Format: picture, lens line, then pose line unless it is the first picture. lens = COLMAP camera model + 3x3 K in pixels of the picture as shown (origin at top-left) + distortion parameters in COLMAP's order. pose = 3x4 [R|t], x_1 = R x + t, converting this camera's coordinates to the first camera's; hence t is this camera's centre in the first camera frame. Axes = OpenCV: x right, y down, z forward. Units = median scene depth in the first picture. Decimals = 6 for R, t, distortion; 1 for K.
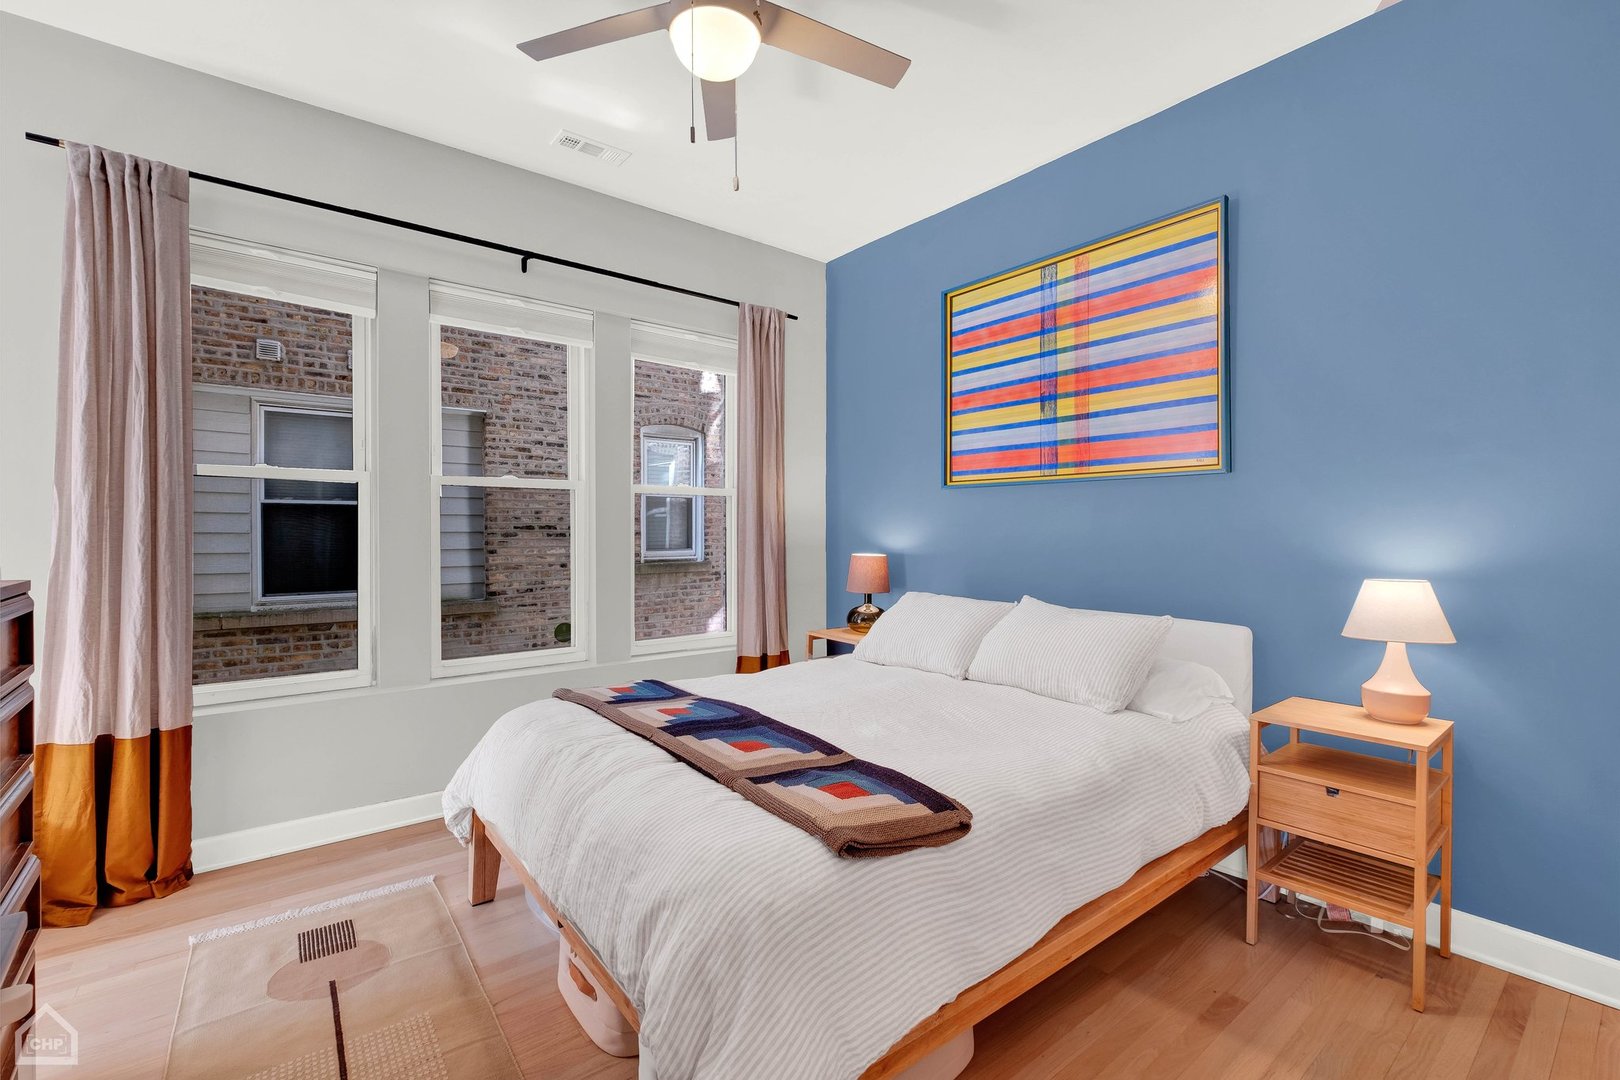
lens RADIAL K [[713.7, 0, 806.2], [0, 713.7, 534.7], [0, 0, 1]] dist [-0.004630, 0.000753]
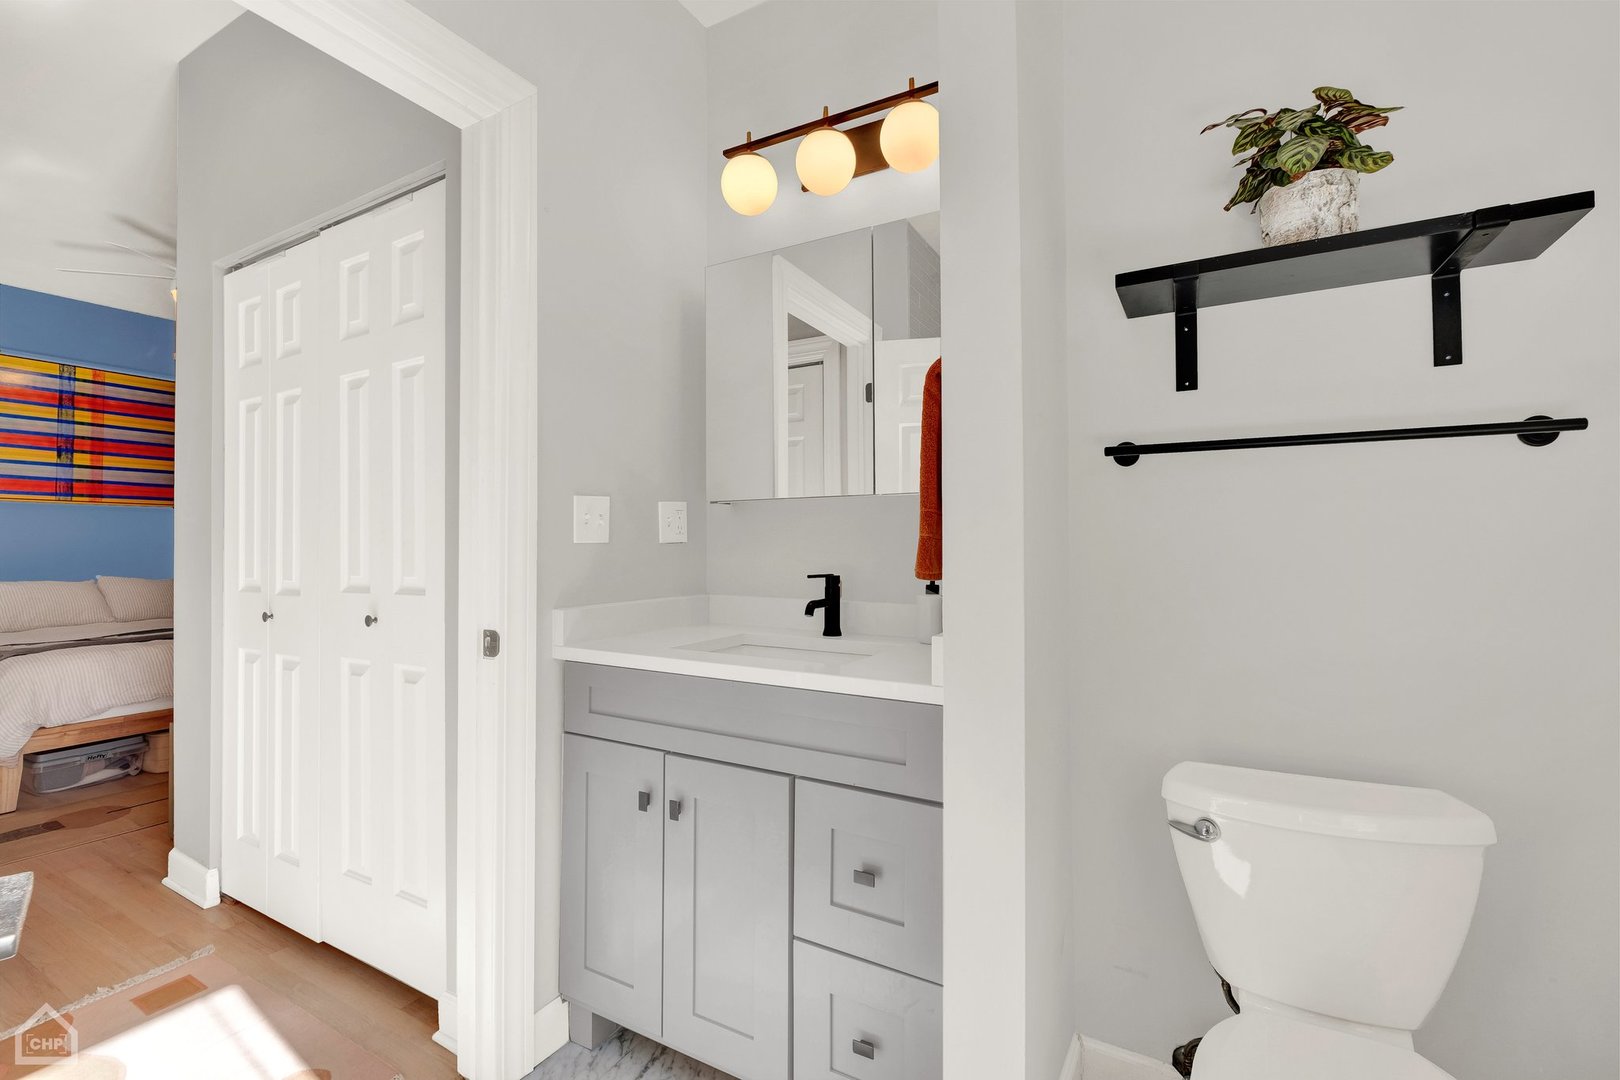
lens RADIAL K [[713.7, 0, 799.6], [0, 713.7, 532.9], [0, 0, 1]] dist [-0.004630, 0.000753]
pose [[-0.373709, 0.019611, 0.927339, -1.702749], [0.008050, 0.999807, -0.017900, 0.027884], [-0.927511, 0.000775, -0.373795, 0.102205]]
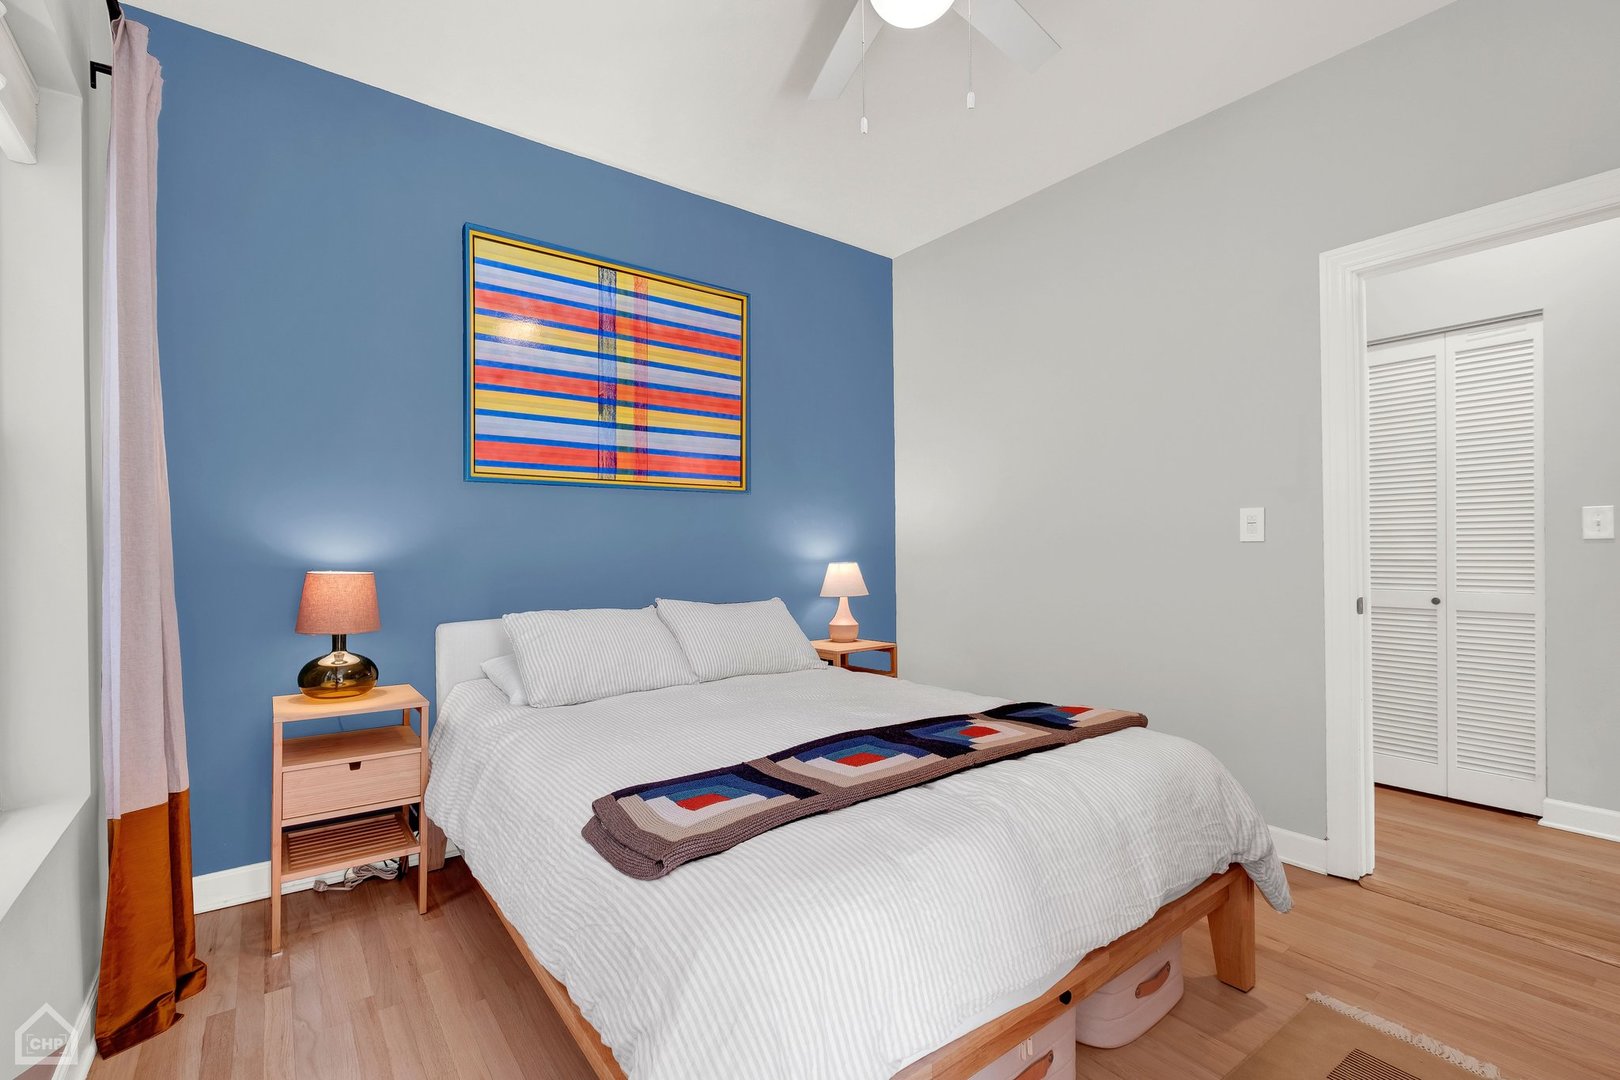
lens RADIAL K [[713.7, 0, 808.2], [0, 713.7, 544.4], [0, 0, 1]] dist [-0.004630, 0.000753]
pose [[0.013992, 0.000736, 0.999902, -0.657855], [0.011569, 0.999933, -0.000898, 0.011329], [-0.999835, 0.011581, 0.013983, 0.719370]]
